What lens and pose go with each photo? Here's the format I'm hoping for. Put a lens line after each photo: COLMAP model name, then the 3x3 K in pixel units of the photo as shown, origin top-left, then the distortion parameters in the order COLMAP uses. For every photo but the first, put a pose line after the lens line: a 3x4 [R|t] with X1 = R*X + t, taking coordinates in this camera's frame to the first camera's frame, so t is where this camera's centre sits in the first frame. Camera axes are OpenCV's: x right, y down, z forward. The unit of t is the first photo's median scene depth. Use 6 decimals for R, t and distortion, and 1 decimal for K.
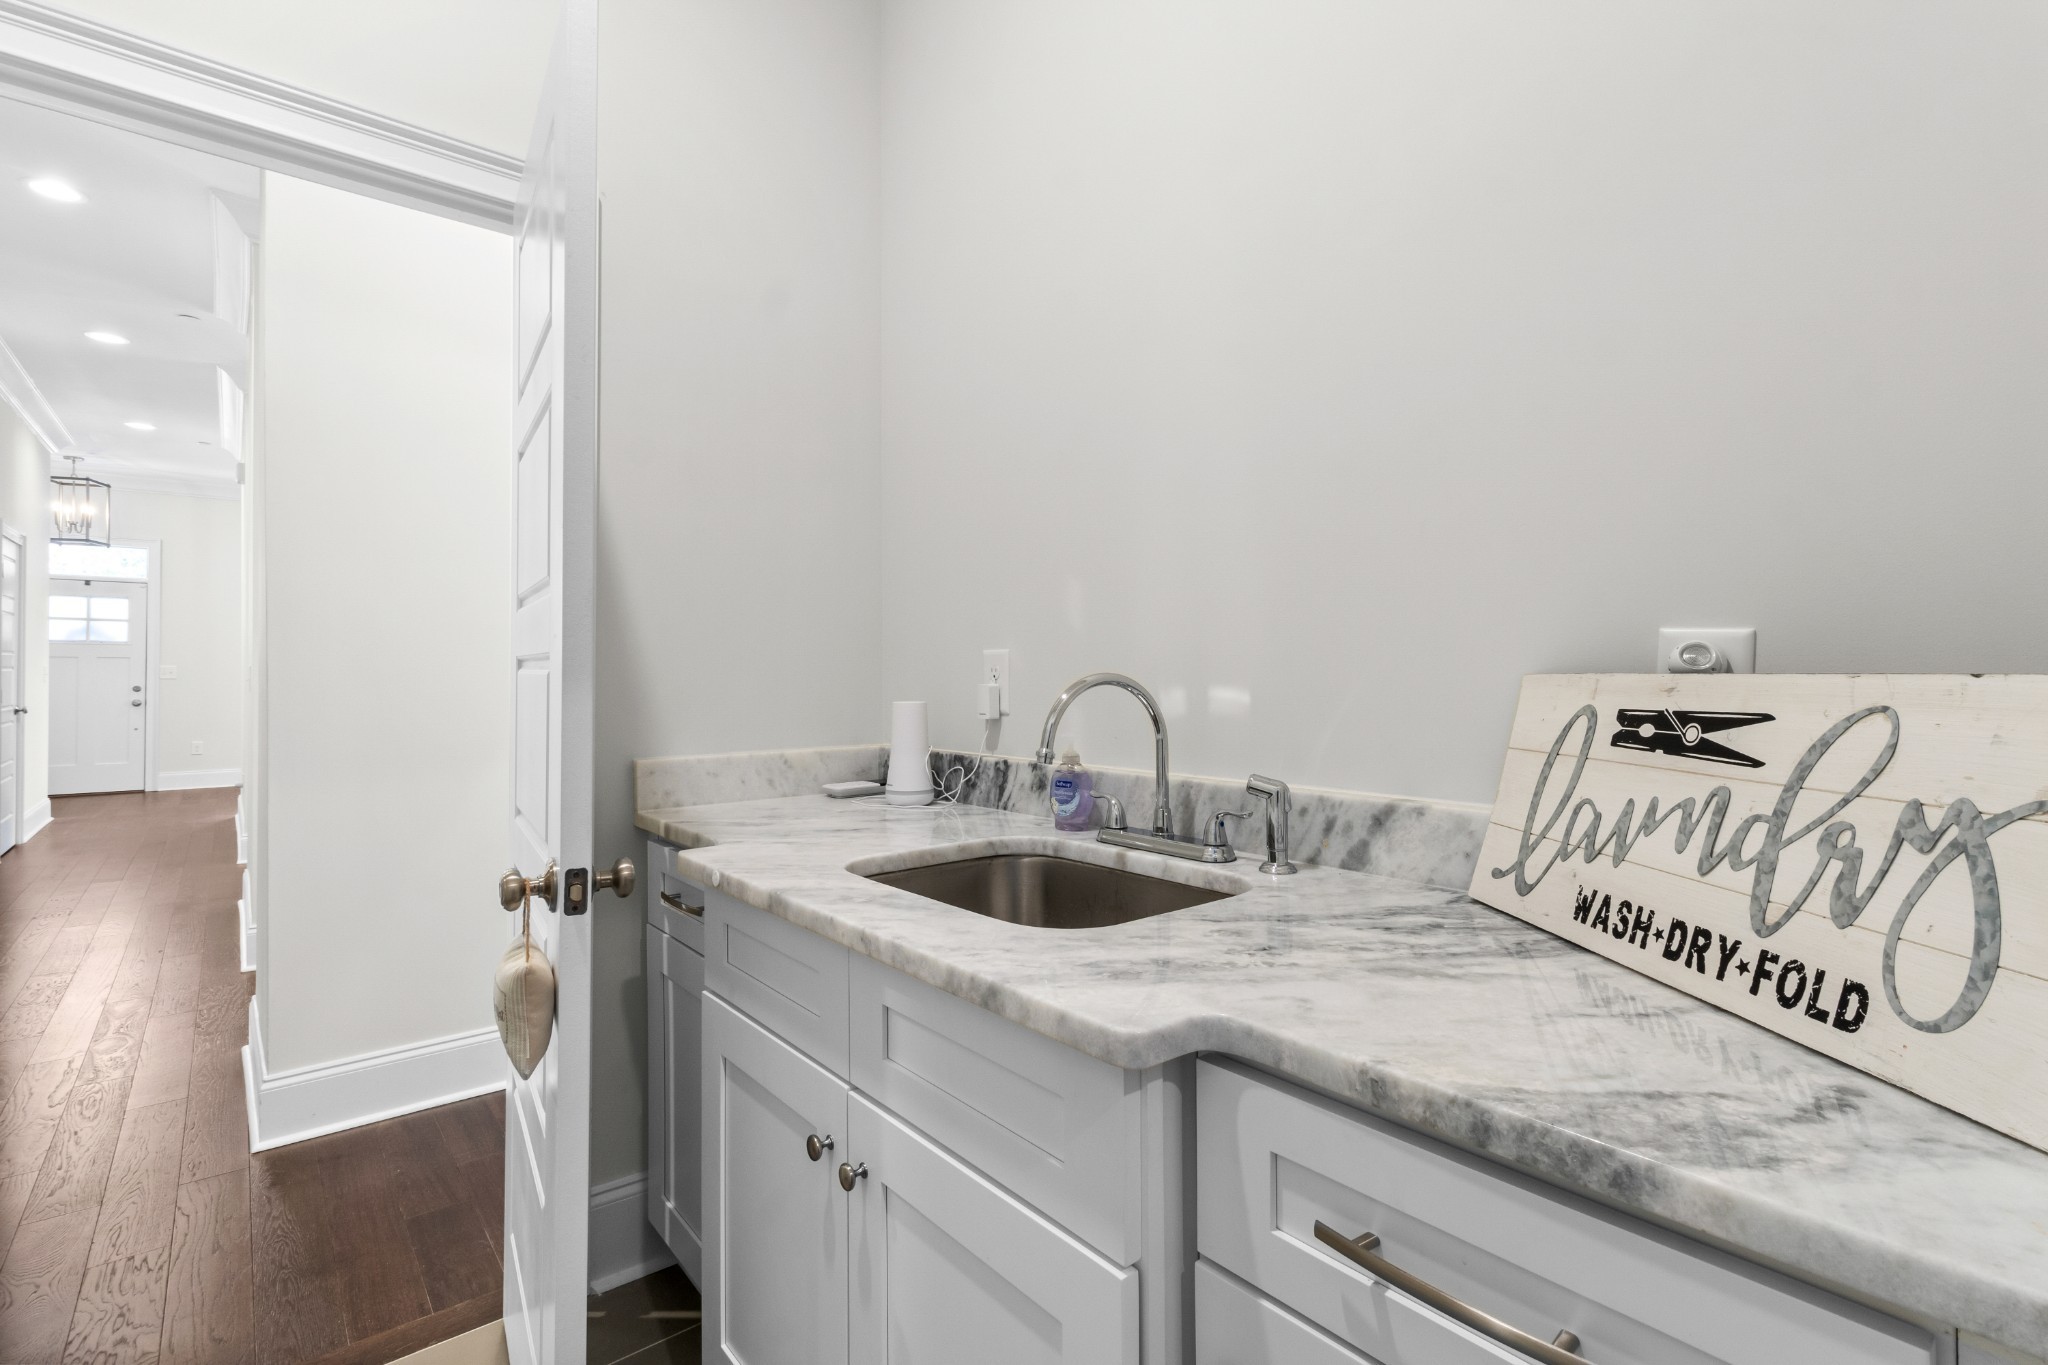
lens RADIAL K [[937.4, 0, 1022.0], [0, 937.4, 657.2], [0, 0, 1]] dist [0.006320, 0.000487]
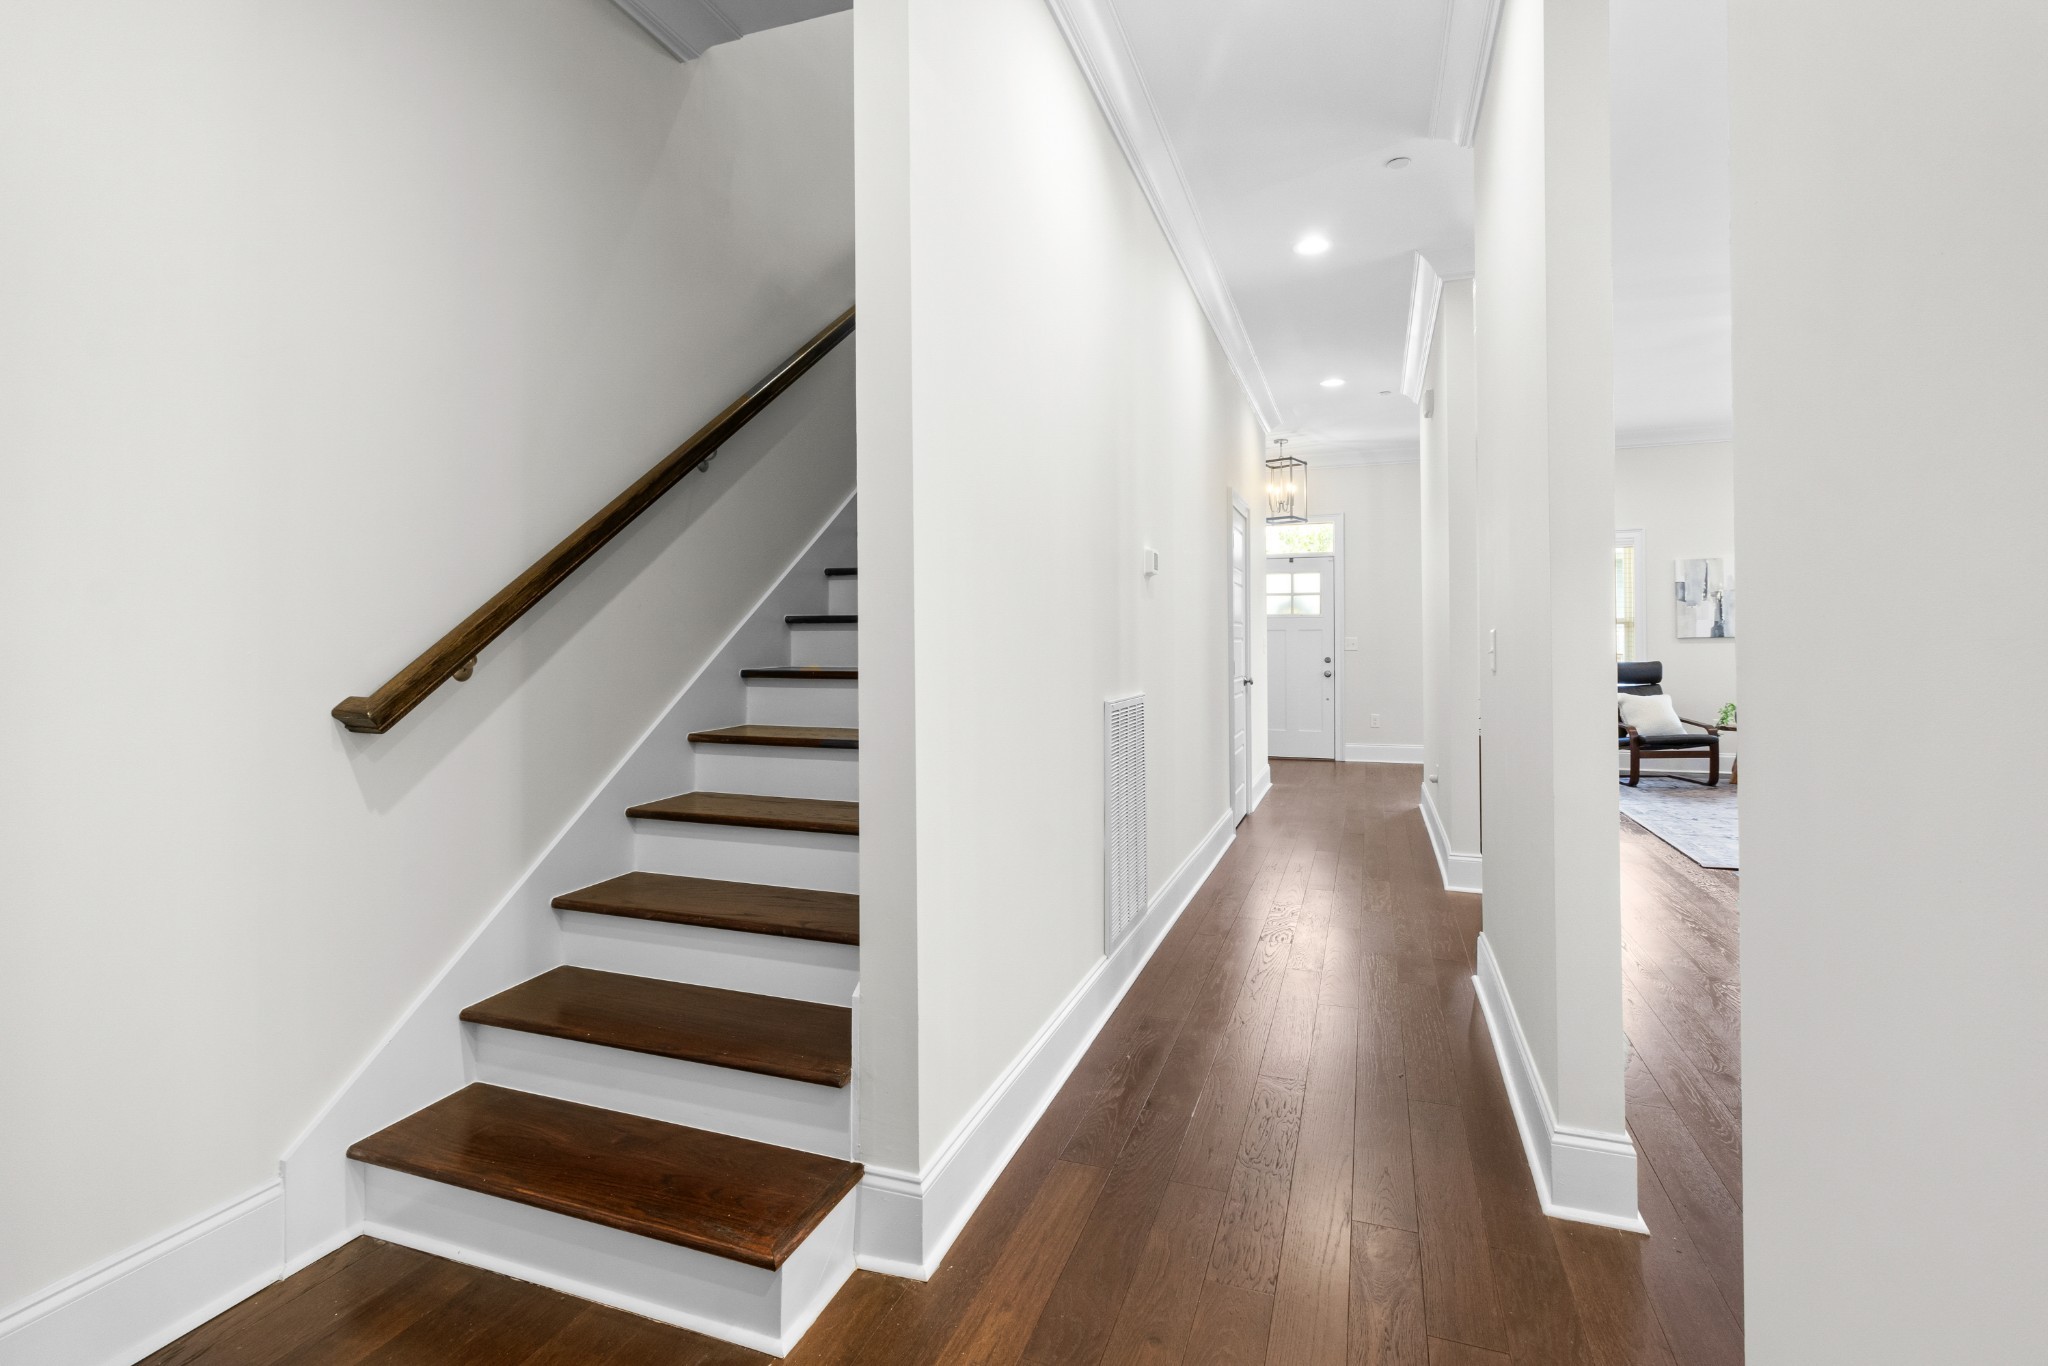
lens RADIAL K [[937.4, 0, 1022.0], [0, 937.4, 657.7], [0, 0, 1]] dist [0.006320, 0.000487]
pose [[0.493550, 0.007502, -0.869685, -0.230800], [0.018902, 0.999634, 0.019350, 0.005324], [0.869512, -0.025989, 0.493228, 0.222171]]
